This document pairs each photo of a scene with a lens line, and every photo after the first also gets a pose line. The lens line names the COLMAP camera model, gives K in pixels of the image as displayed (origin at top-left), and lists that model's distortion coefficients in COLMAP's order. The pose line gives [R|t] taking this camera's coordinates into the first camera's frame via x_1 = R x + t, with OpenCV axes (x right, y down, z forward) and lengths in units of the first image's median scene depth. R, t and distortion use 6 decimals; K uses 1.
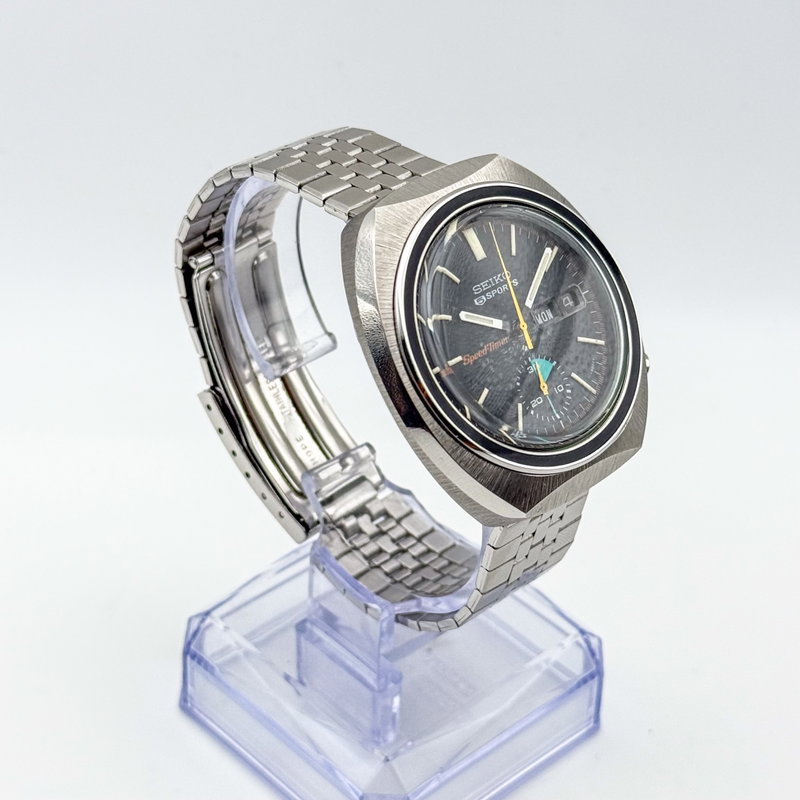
lens RADIAL K [[2087.6, 0, 400.0], [0, 2087.6, 400.0], [0, 0, 1]] dist [-0.137589, -0.442889]
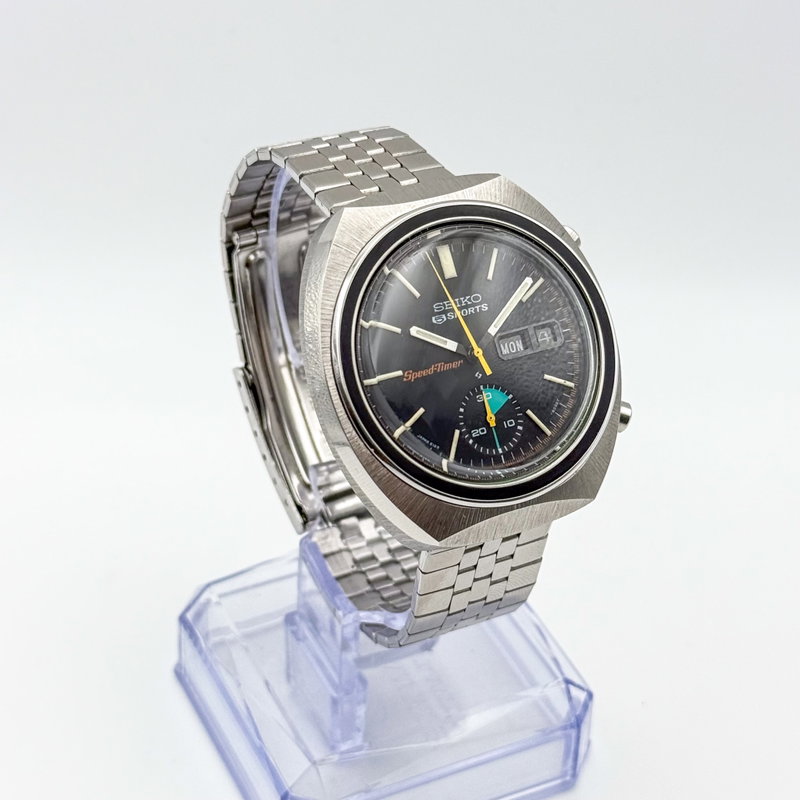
lens RADIAL K [[2087.6, 0, 400.0], [0, 2087.6, 400.0], [0, 0, 1]] dist [-0.137589, -0.442889]
pose [[0.956002, 0.177723, -0.233397, 0.229834], [-0.178062, 0.983820, 0.019792, -0.023840], [0.233138, 0.022638, 0.972180, 0.044407]]
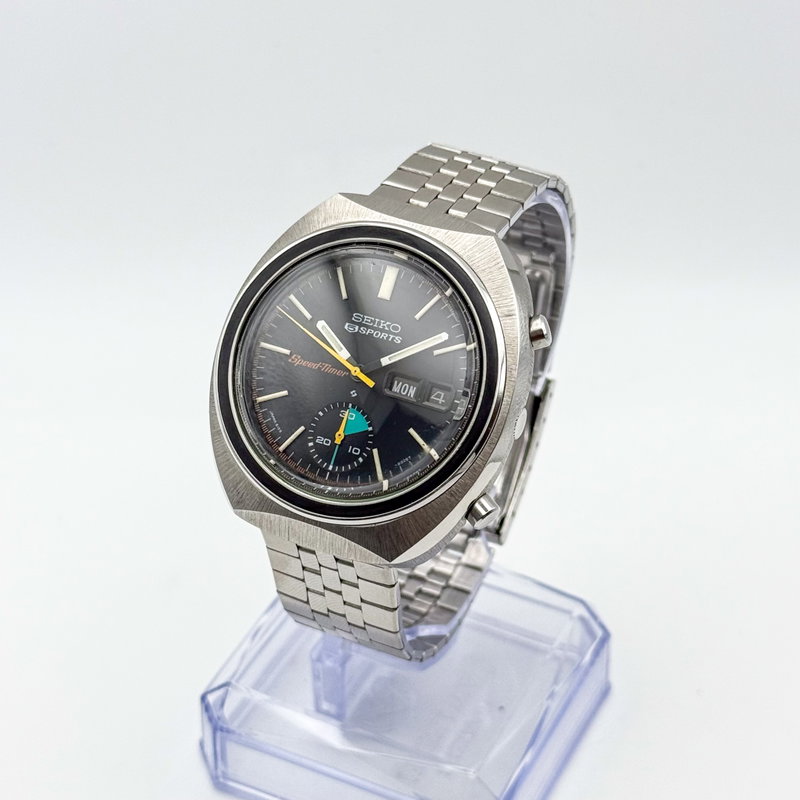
lens RADIAL K [[2087.6, 0, 400.0], [0, 2087.6, 400.0], [0, 0, 1]] dist [-0.137589, -0.442889]
pose [[0.361164, 0.533376, -0.764899, 0.745651], [-0.548406, 0.784910, 0.288388, -0.288797], [0.754196, 0.315320, 0.575988, 0.409334]]
